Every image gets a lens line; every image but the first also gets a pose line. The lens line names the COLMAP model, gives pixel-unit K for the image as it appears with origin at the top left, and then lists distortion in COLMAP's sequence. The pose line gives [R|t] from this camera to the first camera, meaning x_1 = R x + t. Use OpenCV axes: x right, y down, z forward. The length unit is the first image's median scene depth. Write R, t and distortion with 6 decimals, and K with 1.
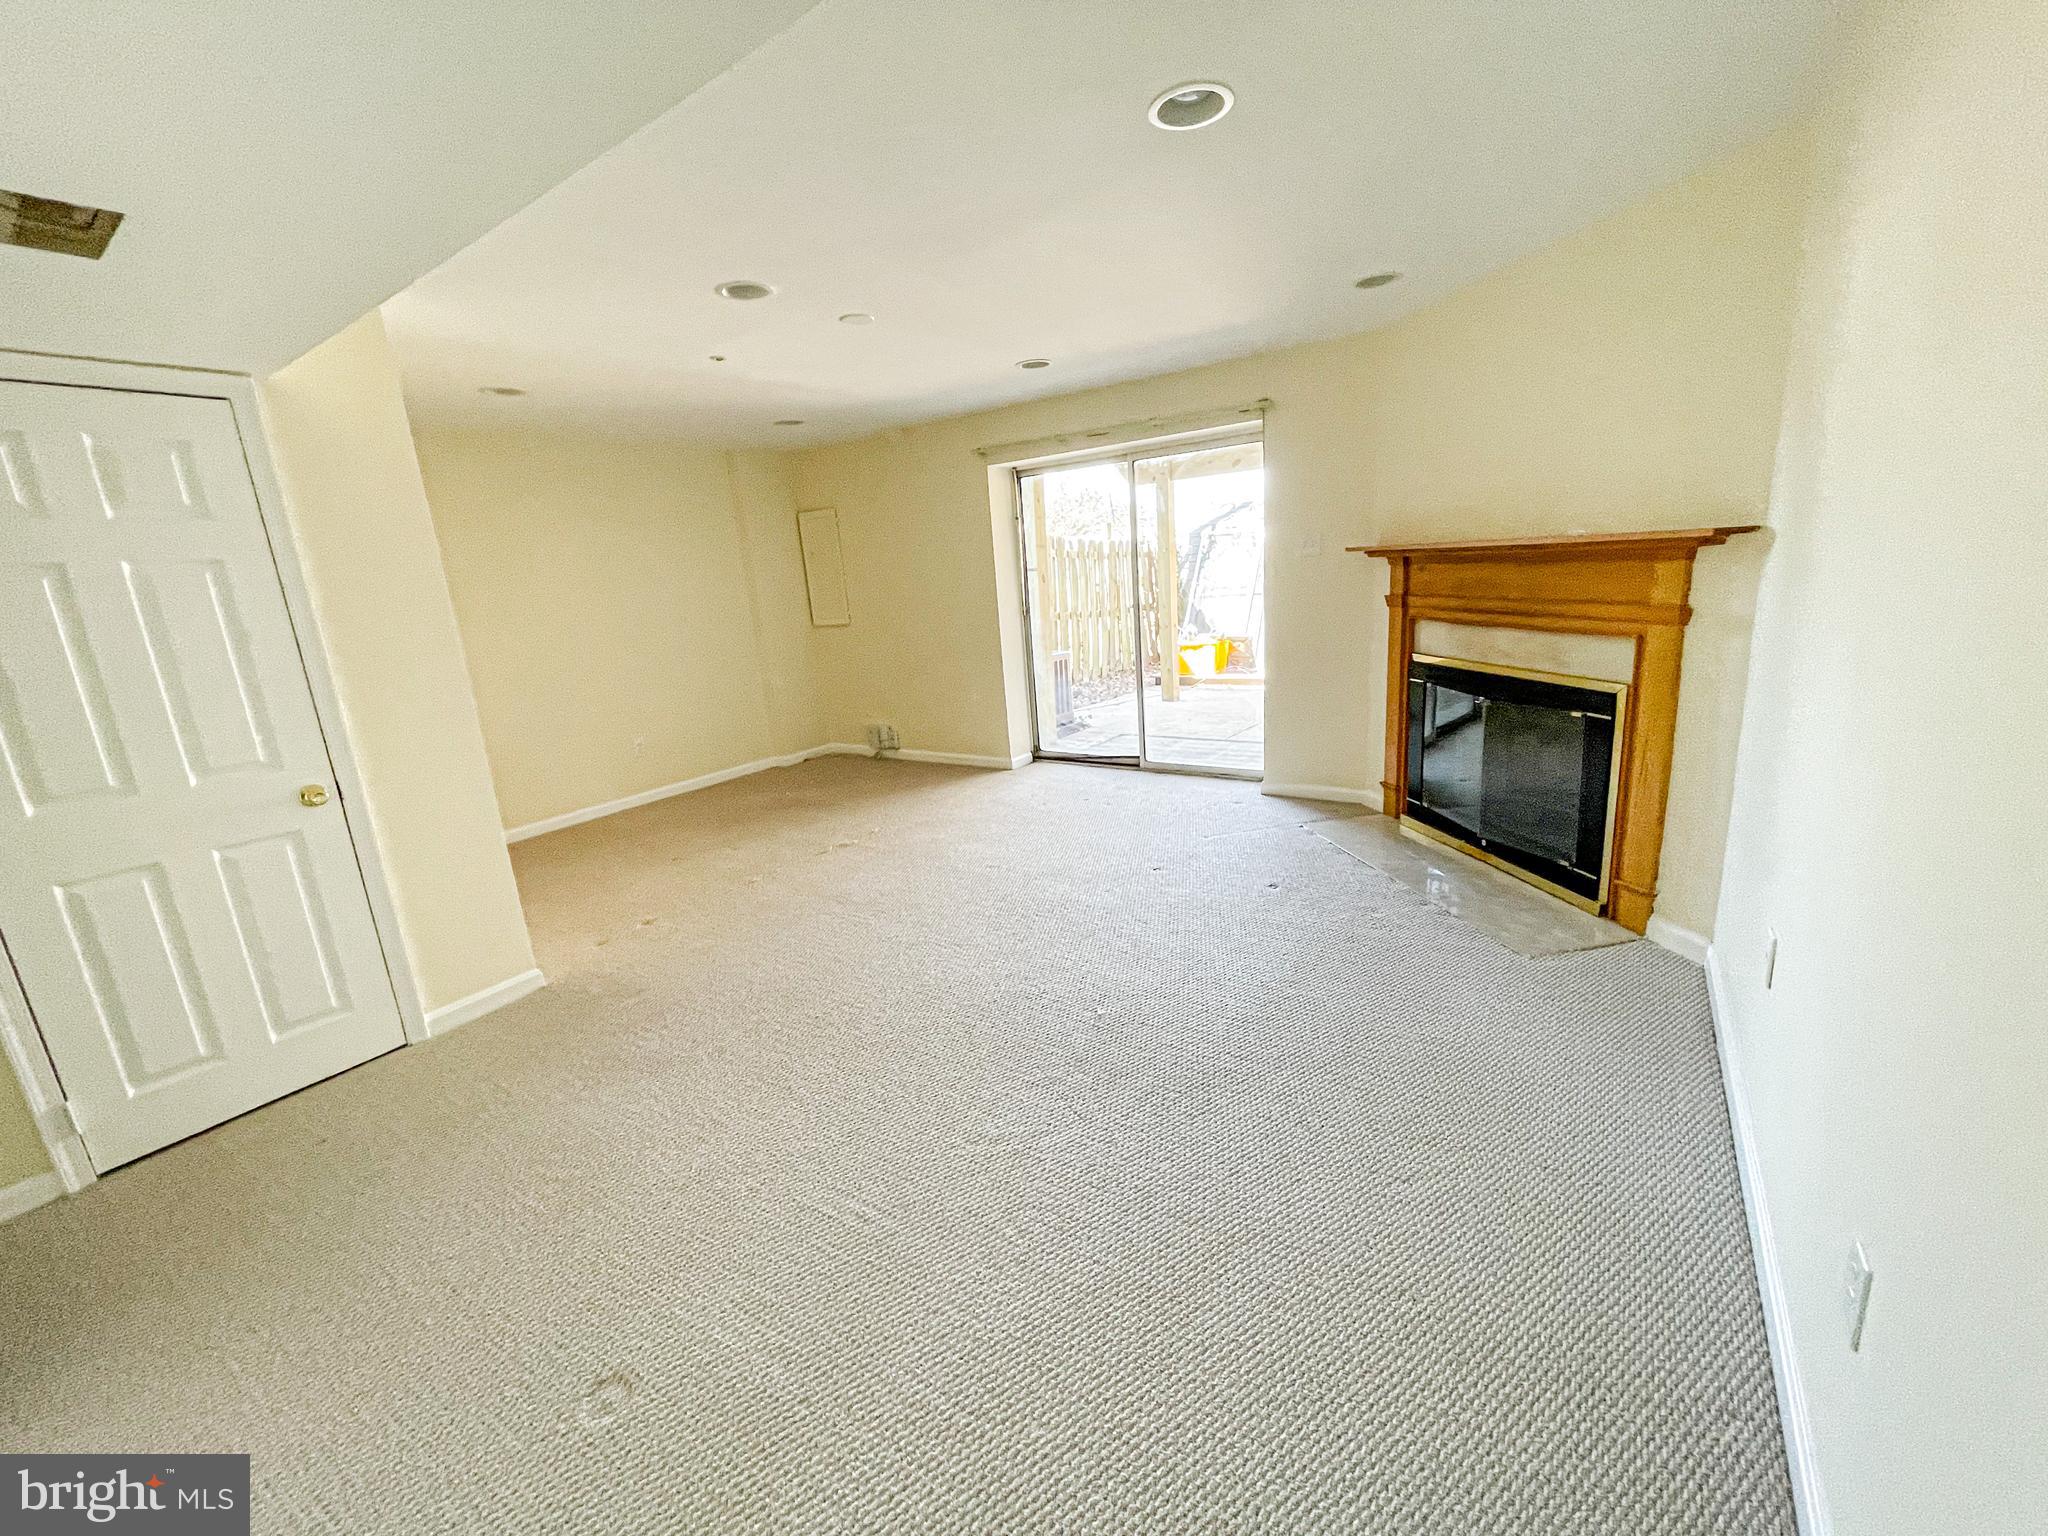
lens RADIAL K [[828.4, 0, 1022.0], [0, 828.4, 763.3], [0, 0, 1]] dist [-0.013955, 0.011052]
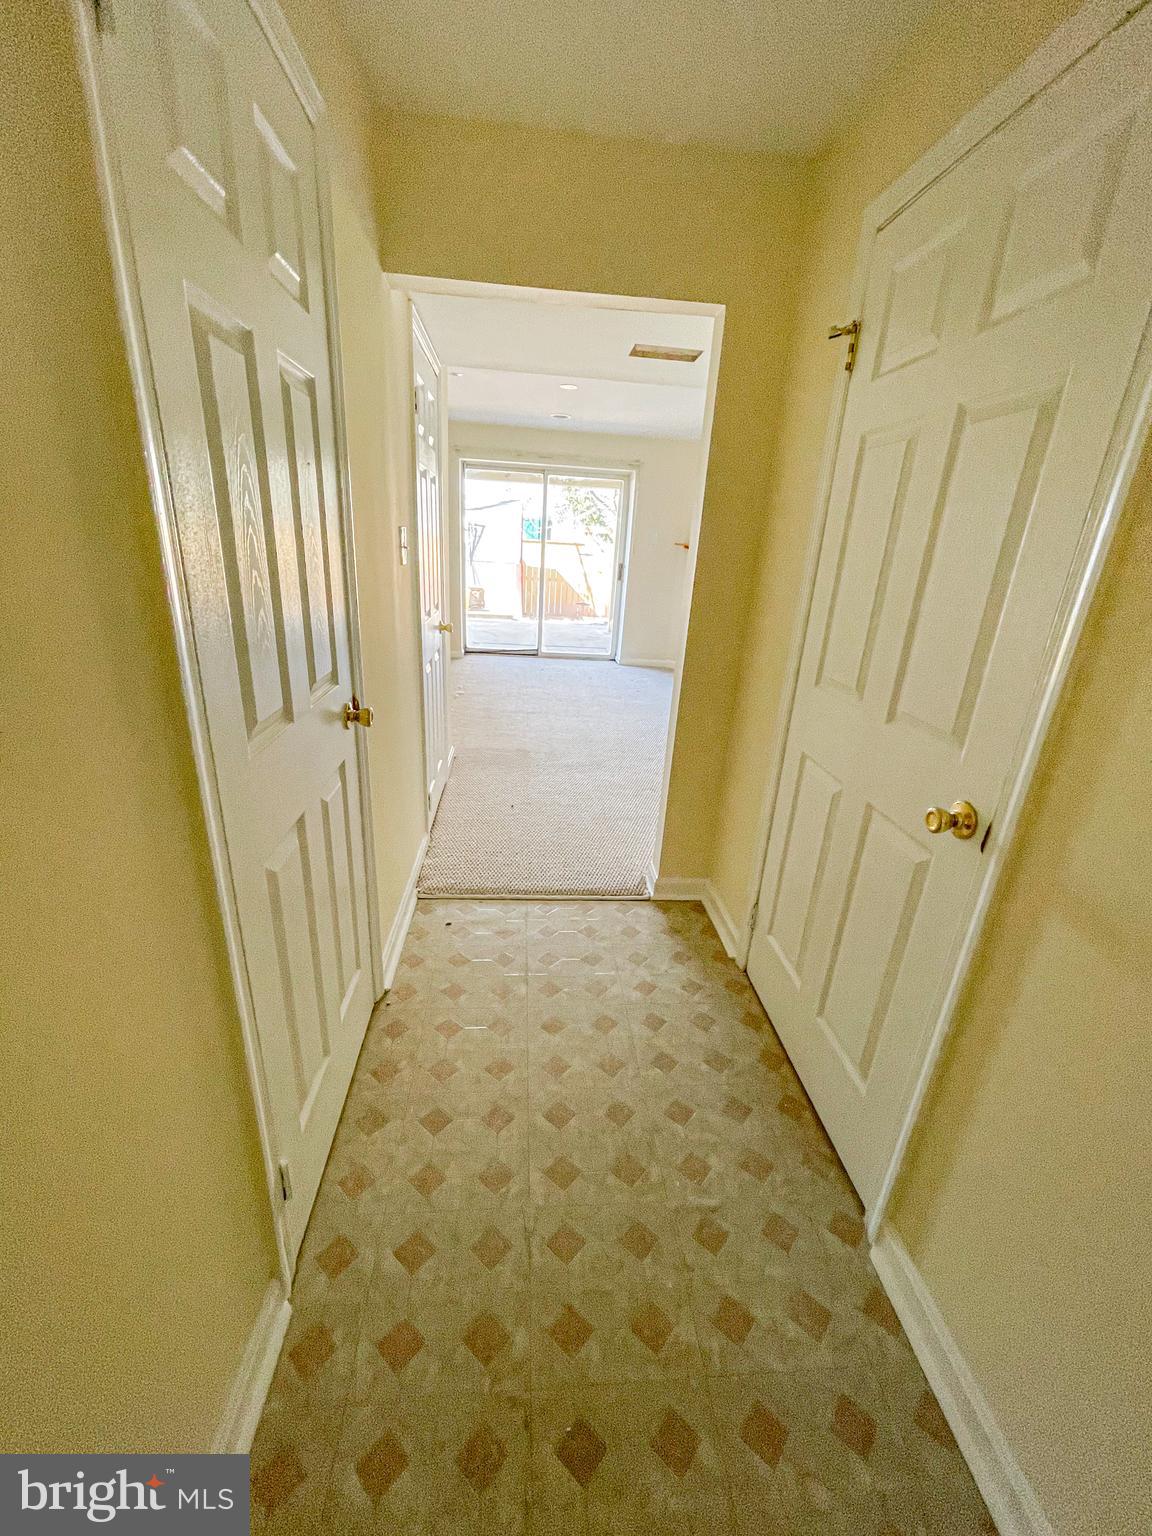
lens RADIAL K [[616.7, 0, 575.3], [0, 616.7, 777.3], [0, 0, 1]] dist [-0.006569, 0.004103]
pose [[0.756529, -0.119947, 0.642866, -0.998529], [0.037271, 0.989346, 0.140733, 0.117845], [-0.652897, -0.082509, 0.752939, -0.096530]]
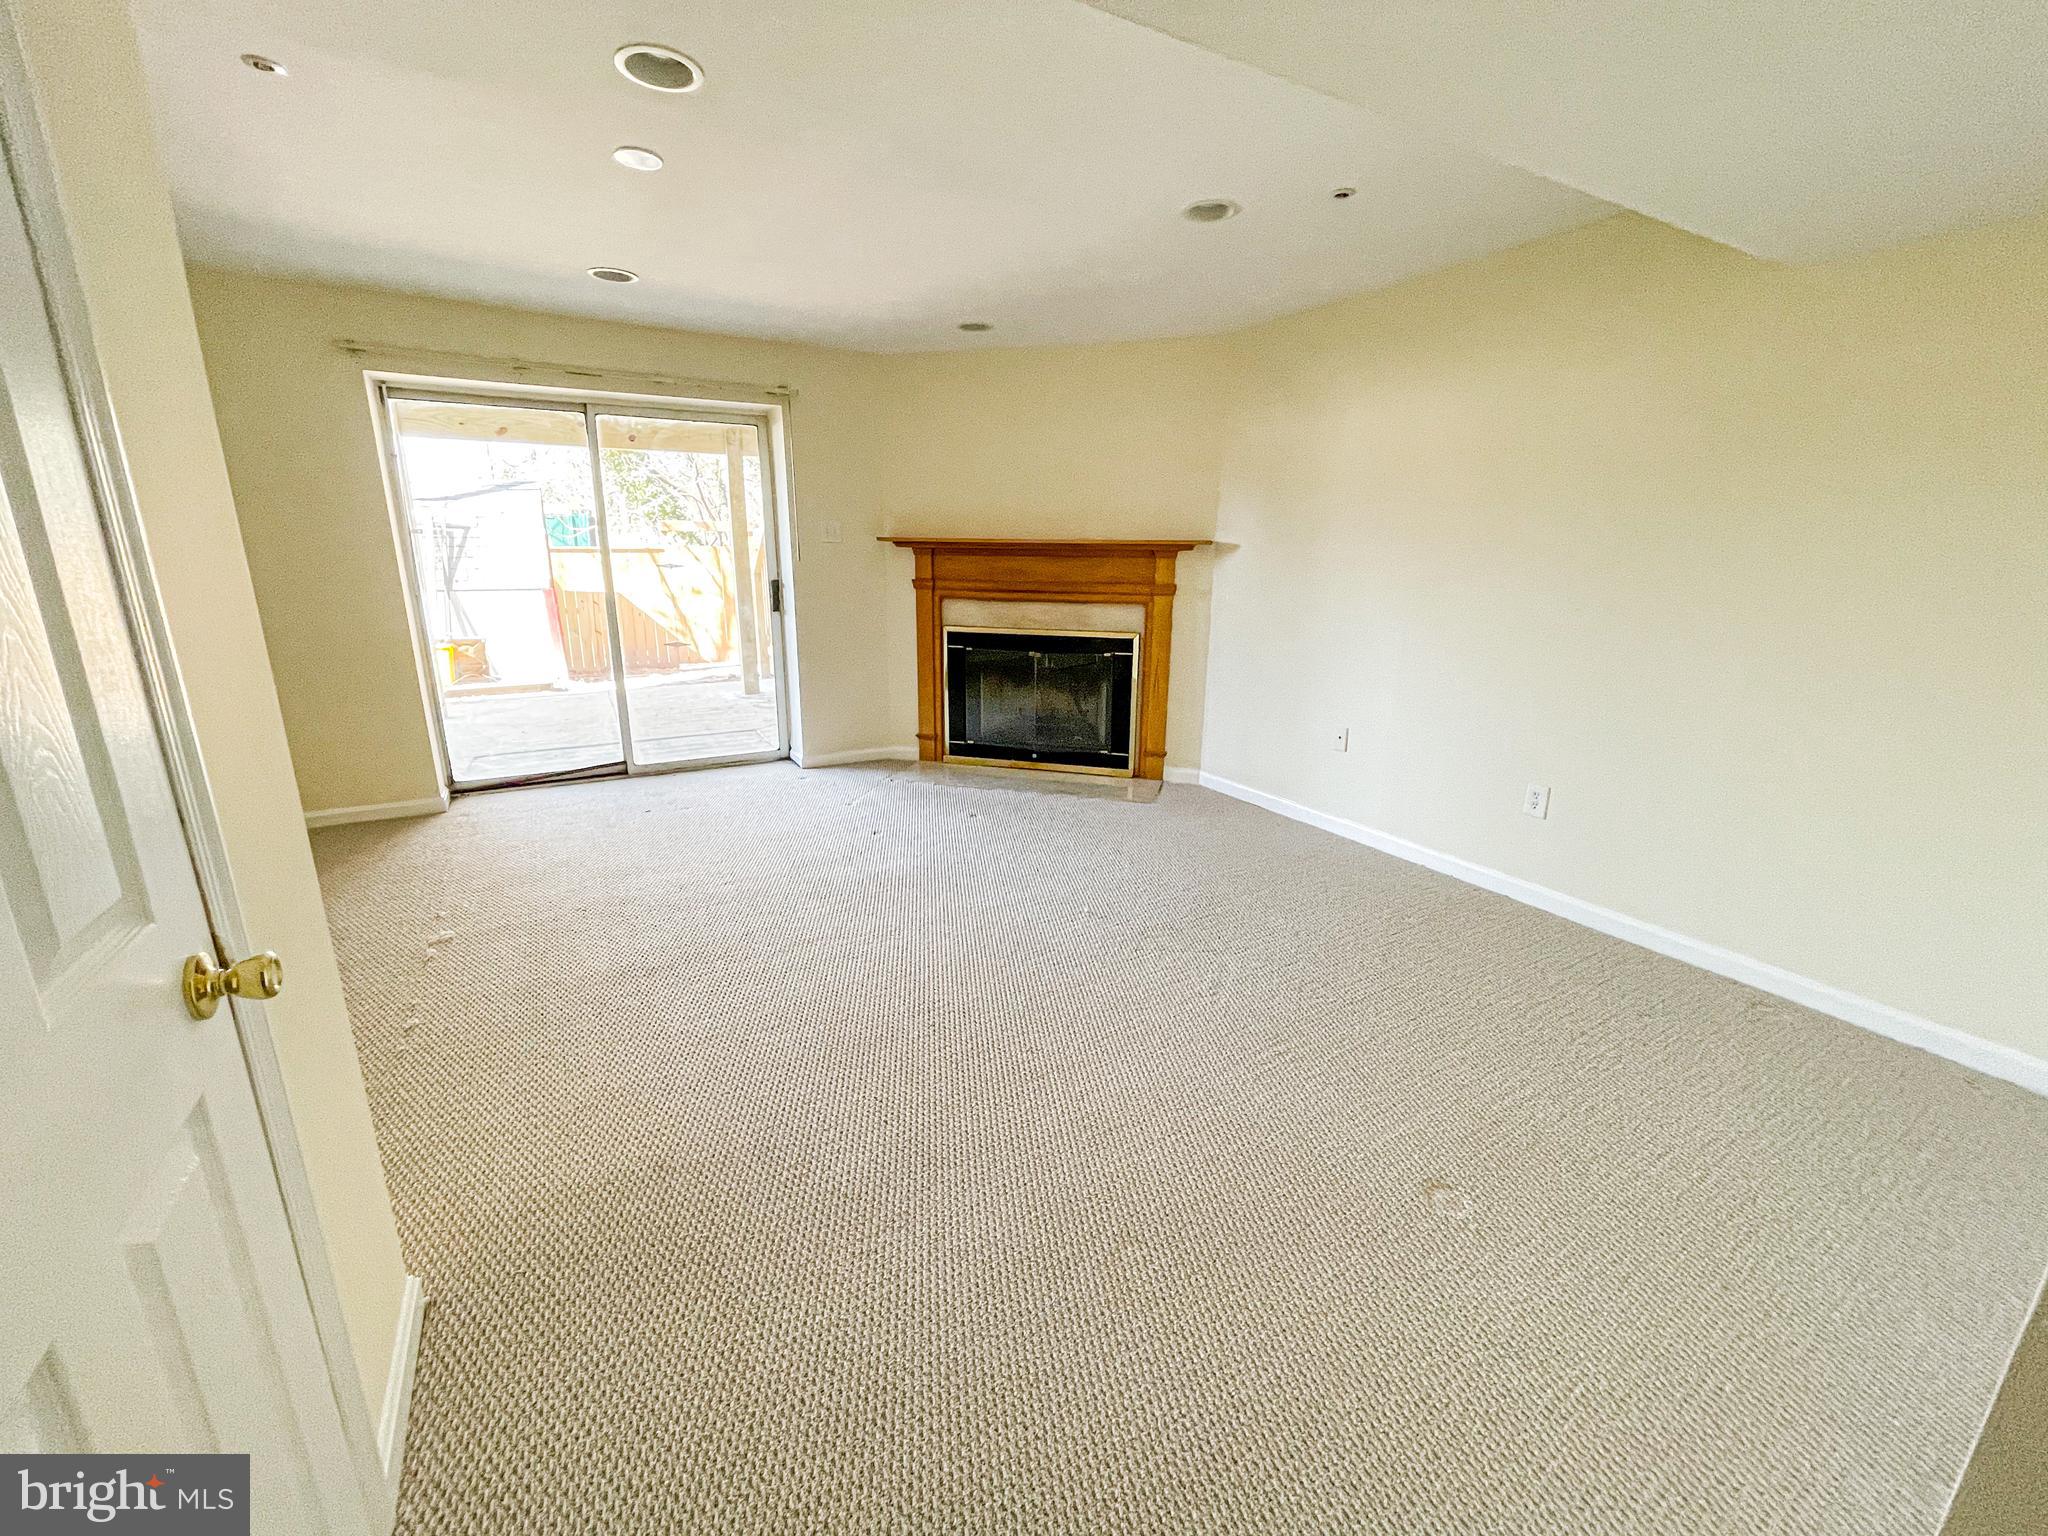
lens RADIAL K [[828.4, 0, 1022.0], [0, 828.4, 763.3], [0, 0, 1]] dist [-0.013955, 0.011052]
pose [[0.423027, -0.150588, 0.893516, -0.668067], [0.170561, 0.981700, 0.084700, -0.013645], [-0.889920, 0.116568, 0.440970, 0.375714]]
